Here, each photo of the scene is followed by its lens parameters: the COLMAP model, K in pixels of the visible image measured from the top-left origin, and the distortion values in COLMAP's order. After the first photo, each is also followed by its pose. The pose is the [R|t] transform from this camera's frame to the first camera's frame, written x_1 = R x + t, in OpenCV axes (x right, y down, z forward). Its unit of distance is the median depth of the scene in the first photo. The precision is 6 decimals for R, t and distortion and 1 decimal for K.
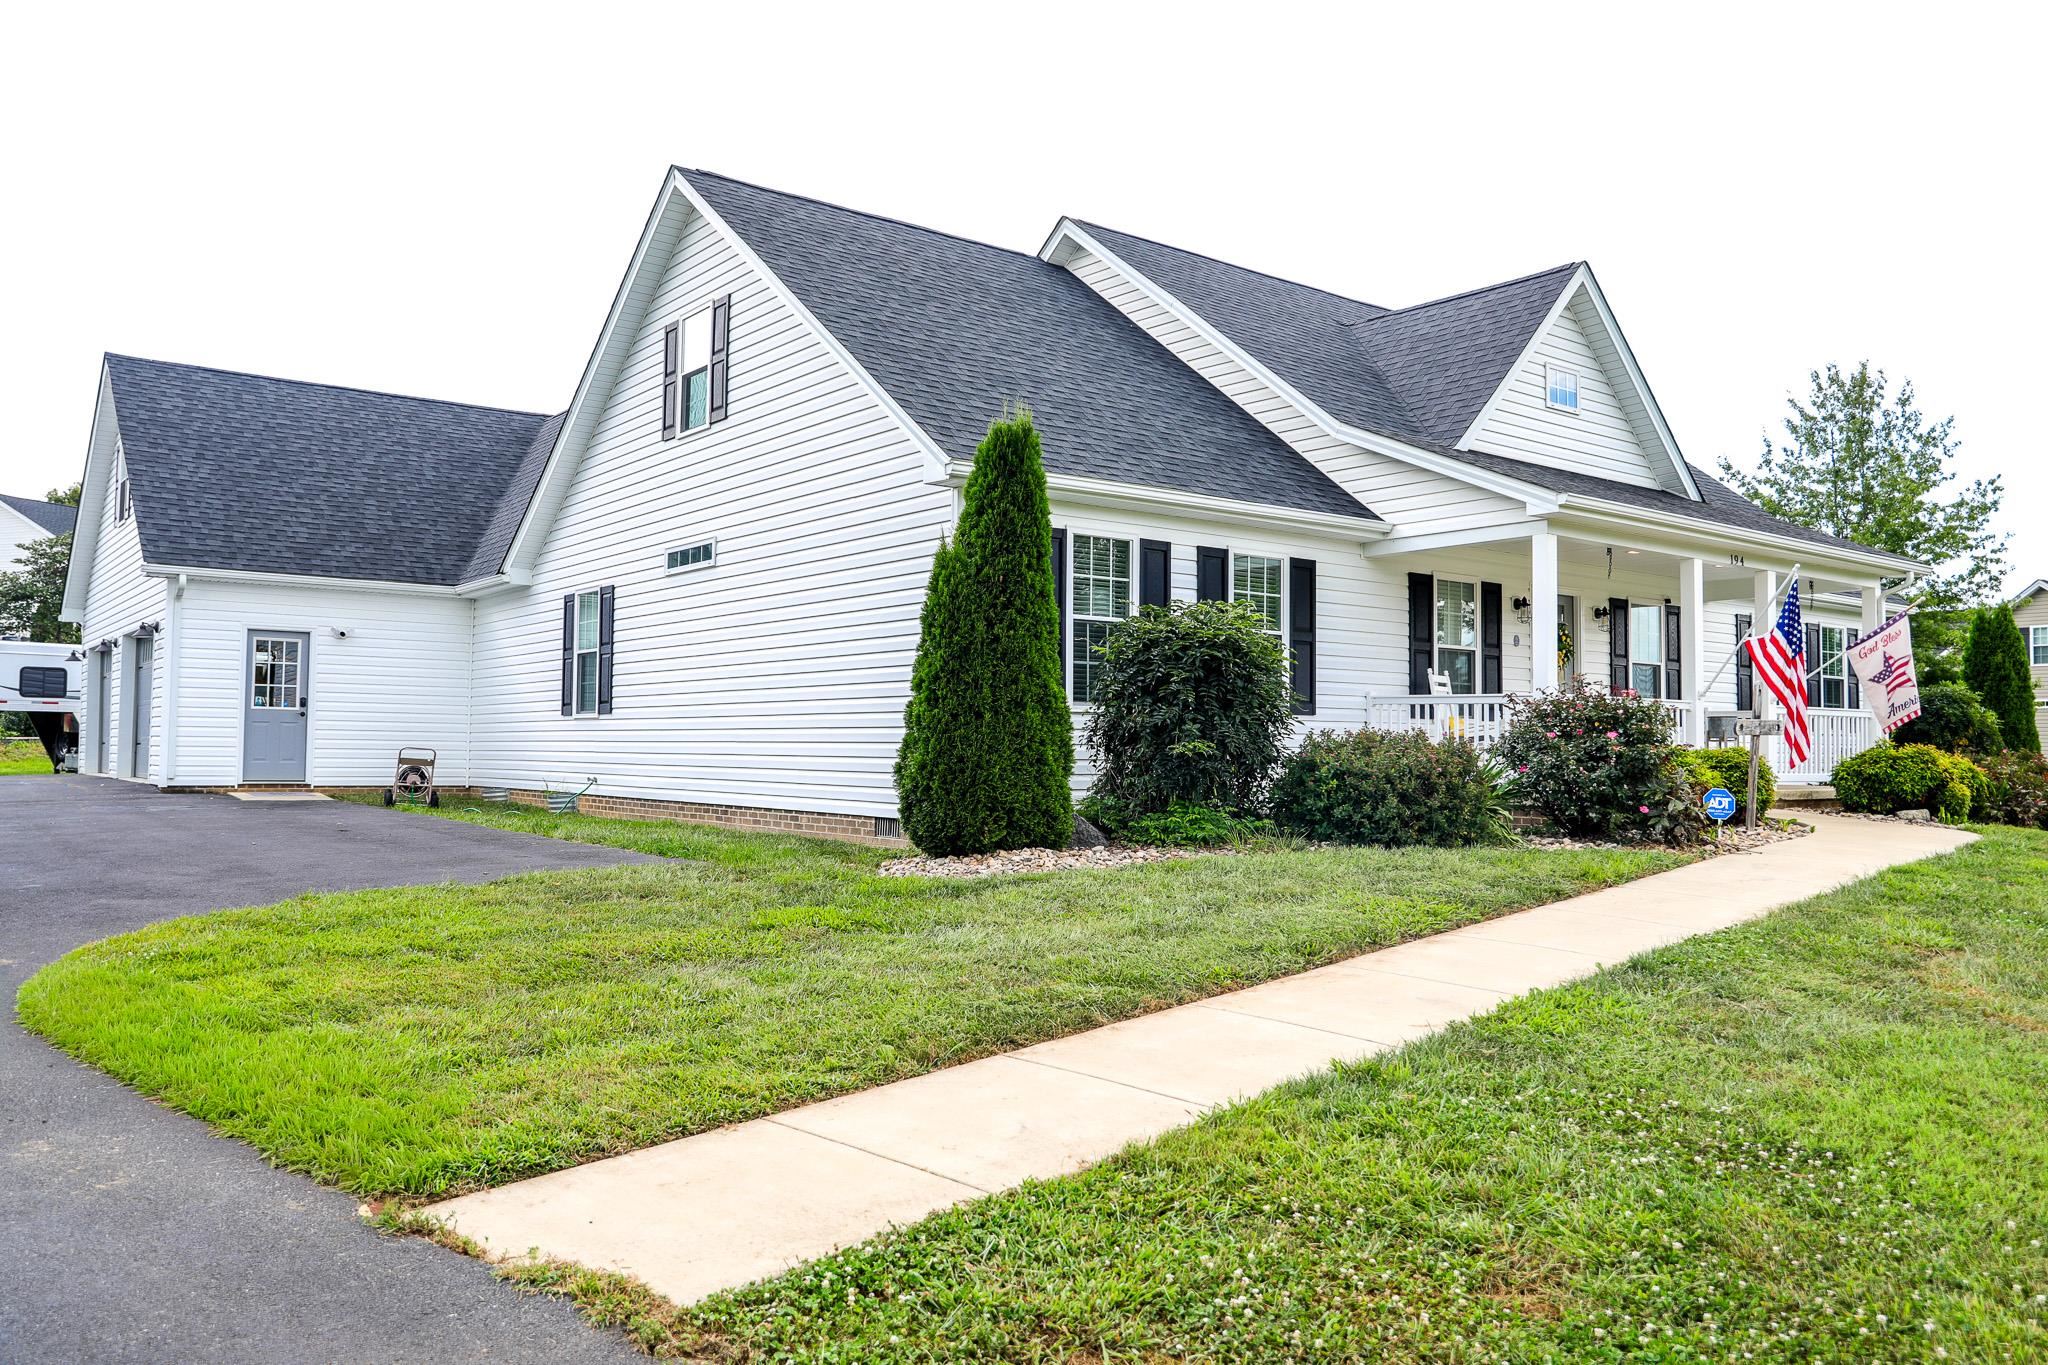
lens RADIAL K [[1595.6, 0, 1034.4], [0, 1595.6, 680.0], [0, 0, 1]] dist [-0.057520, -0.000847]
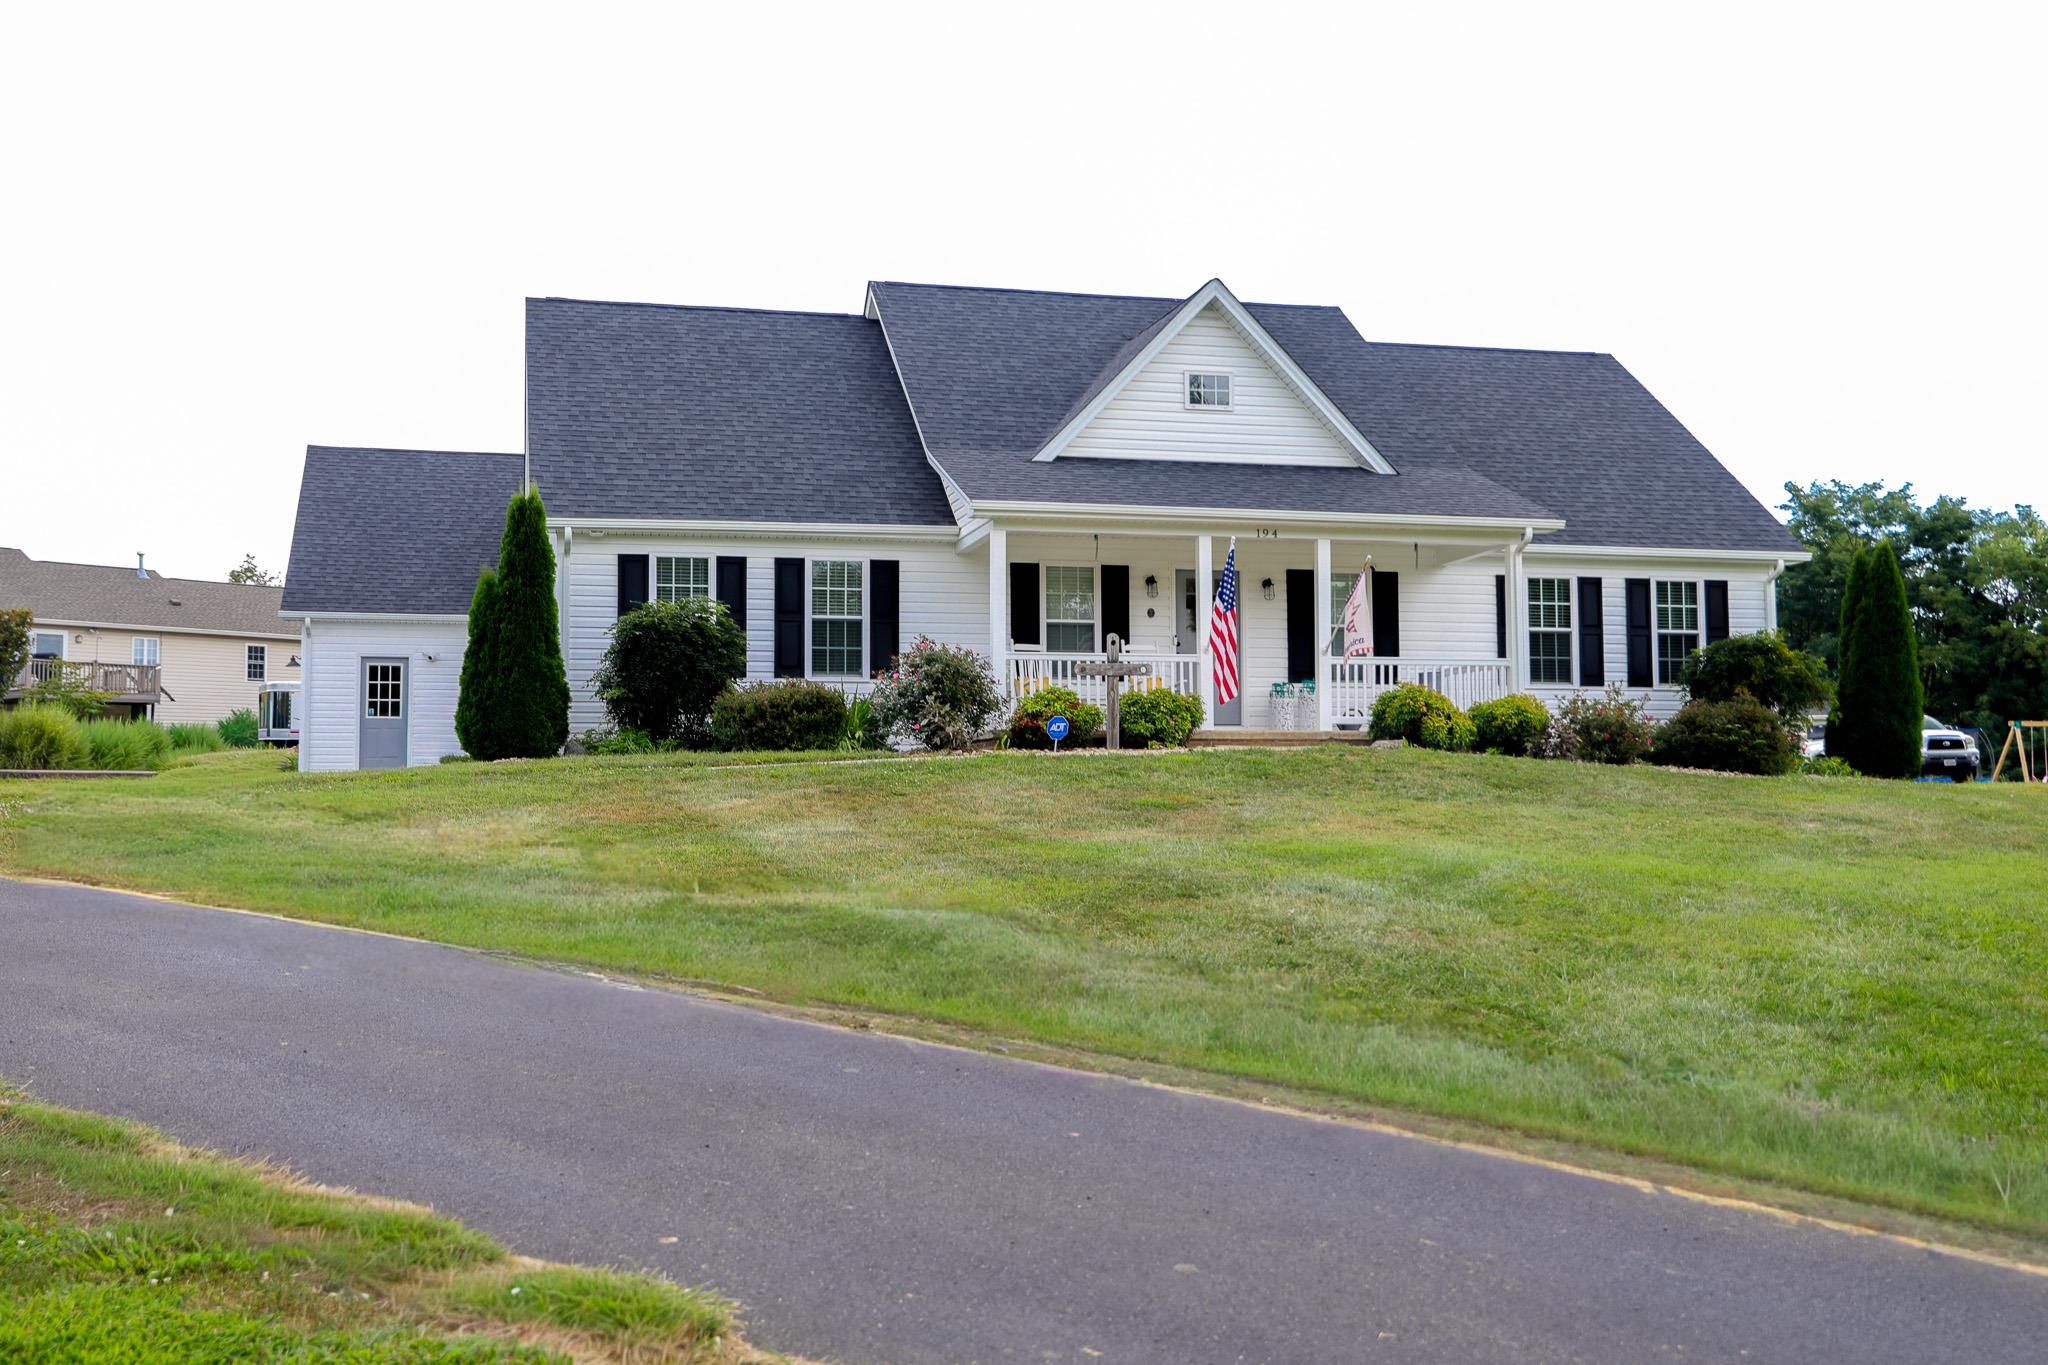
lens RADIAL K [[2301.6, 0, 1019.2], [0, 2301.6, 661.9], [0, 0, 1]] dist [-0.098712, 0.000000]
pose [[0.911911, -0.045979, -0.407804, 1.006222], [0.033789, 0.998742, -0.037049, 0.079094], [0.408995, 0.020006, 0.912317, -0.658800]]
